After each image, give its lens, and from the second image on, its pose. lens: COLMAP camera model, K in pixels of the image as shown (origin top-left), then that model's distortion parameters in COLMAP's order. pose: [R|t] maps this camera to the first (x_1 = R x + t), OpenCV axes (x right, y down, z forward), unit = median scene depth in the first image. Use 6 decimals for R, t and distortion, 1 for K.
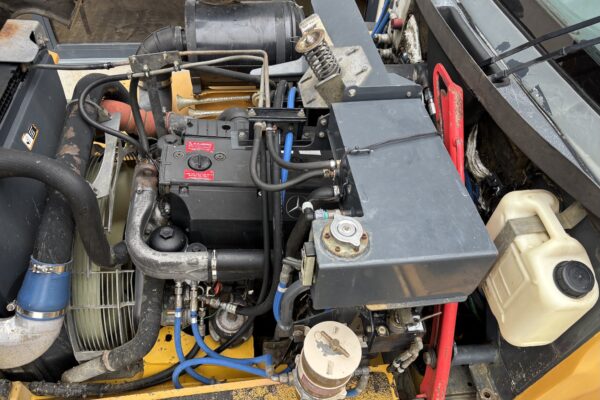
lens RADIAL K [[456.3, 0, 298.7], [0, 456.3, 199.2], [0, 0, 1]] dist [0.030744, -0.013216]
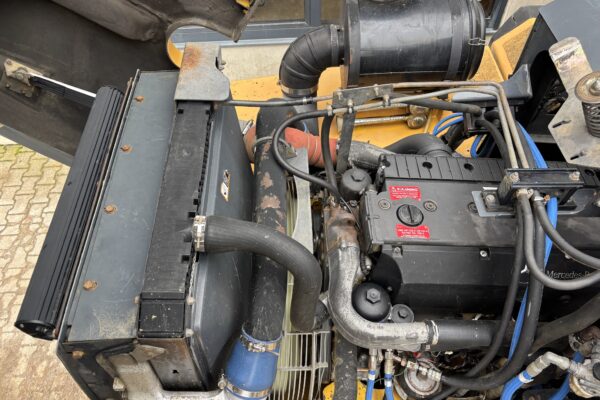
lens RADIAL K [[456.3, 0, 302.2], [0, 456.3, 199.4], [0, 0, 1]] dist [0.030744, -0.013216]
pose [[0.995375, 0.024181, -0.092968, -0.347009], [-0.014977, 0.995028, 0.098458, -0.195010], [0.094887, -0.096611, 0.990789, 0.136034]]
